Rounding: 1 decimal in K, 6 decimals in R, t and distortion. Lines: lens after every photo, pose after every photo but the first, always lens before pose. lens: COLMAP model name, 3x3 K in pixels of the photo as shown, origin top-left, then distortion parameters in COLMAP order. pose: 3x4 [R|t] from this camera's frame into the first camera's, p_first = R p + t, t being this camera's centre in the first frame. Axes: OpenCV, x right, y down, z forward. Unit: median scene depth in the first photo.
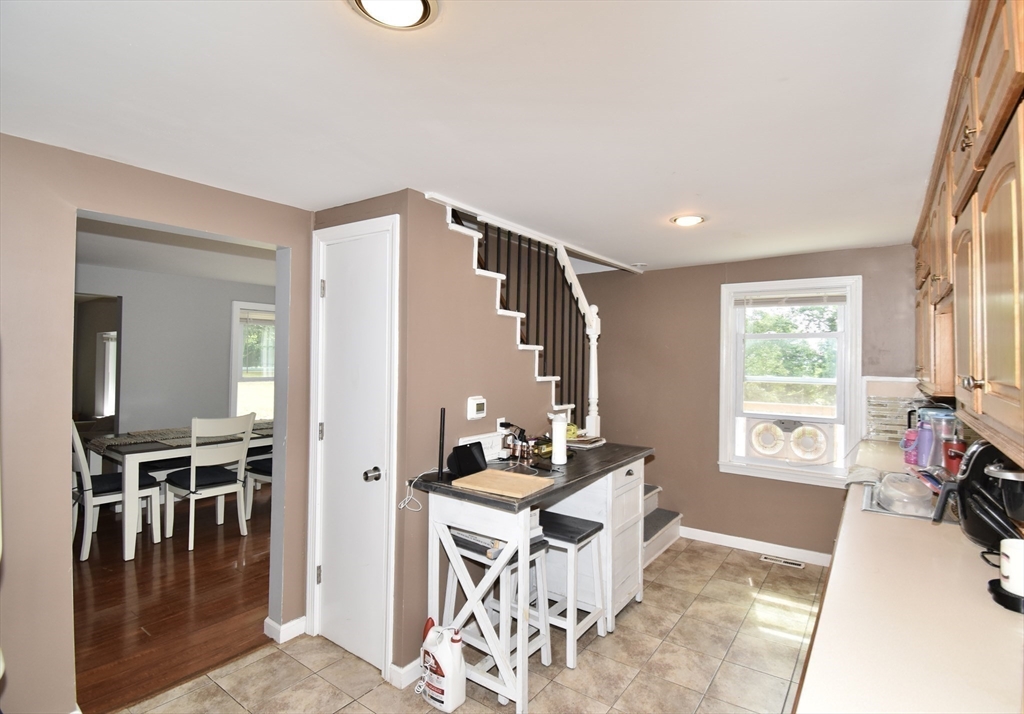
lens RADIAL K [[499.0, 0, 515.5], [0, 499.0, 353.9], [0, 0, 1]] dist [0.013468, -0.003347]
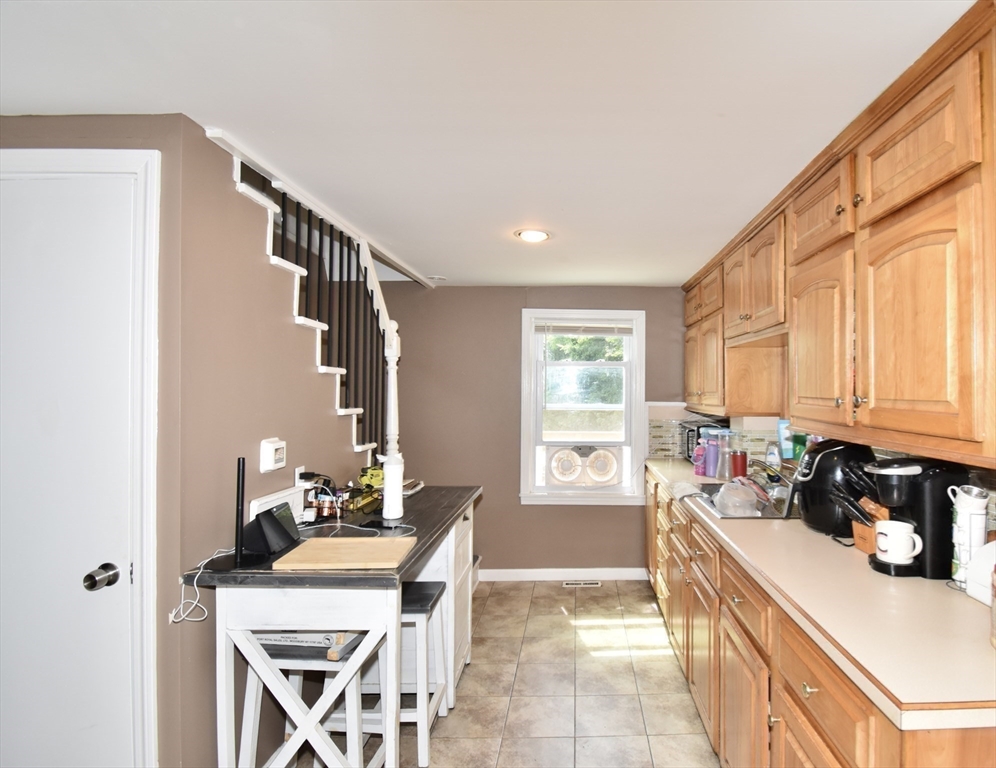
lens RADIAL K [[558.8, 0, 500.6], [0, 558.8, 387.5], [0, 0, 1]] dist [-0.005807, -0.006768]
pose [[0.809173, 0.002750, 0.587565, -0.287774], [-0.004194, 0.999991, 0.001096, 0.012318], [-0.587556, -0.003351, 0.809176, 0.185144]]
